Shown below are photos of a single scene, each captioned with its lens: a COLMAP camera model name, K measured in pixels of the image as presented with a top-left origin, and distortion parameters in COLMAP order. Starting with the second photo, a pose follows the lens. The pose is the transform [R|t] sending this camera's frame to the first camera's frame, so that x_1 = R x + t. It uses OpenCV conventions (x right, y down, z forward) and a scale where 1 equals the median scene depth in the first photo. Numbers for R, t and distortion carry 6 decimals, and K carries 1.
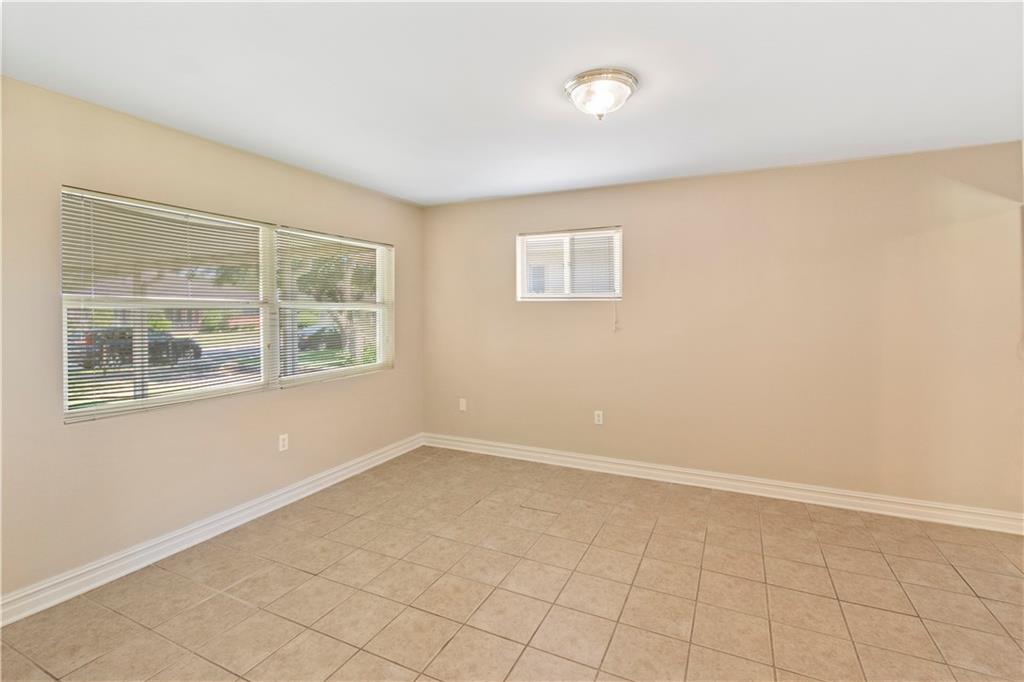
lens RADIAL K [[459.1, 0, 512.3], [0, 459.1, 327.1], [0, 0, 1]] dist [0.001660, -0.000490]
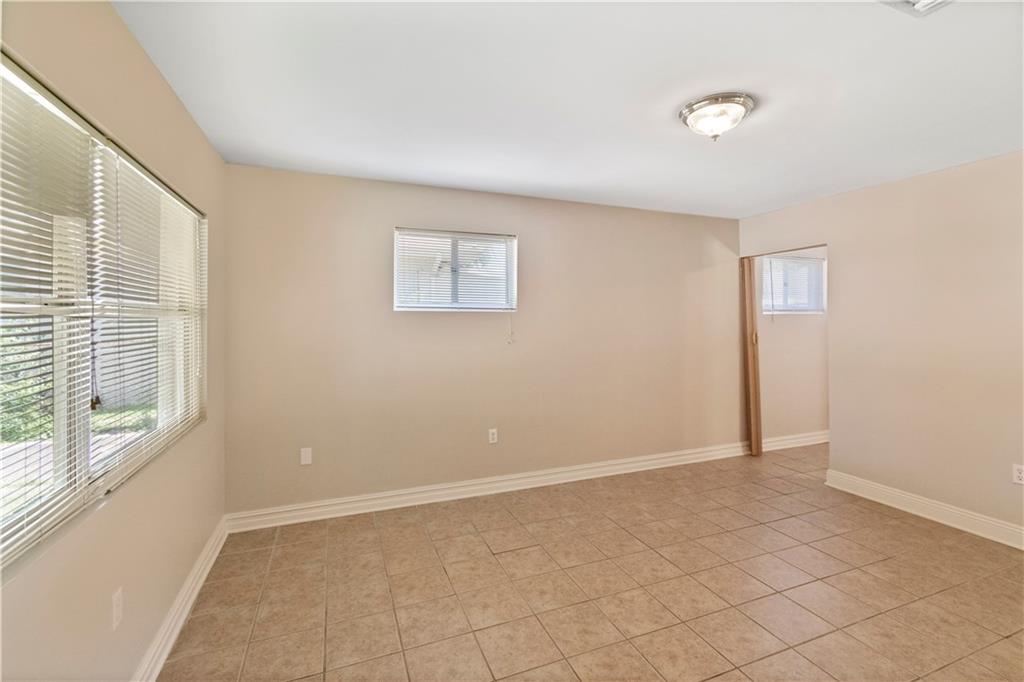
lens RADIAL K [[459.1, 0, 512.2], [0, 459.1, 330.7], [0, 0, 1]] dist [0.001660, -0.000490]
pose [[0.676851, -0.012389, 0.736016, -0.560755], [0.031089, 0.999447, -0.011768, -0.007077], [-0.735463, 0.030847, 0.676862, 0.385905]]
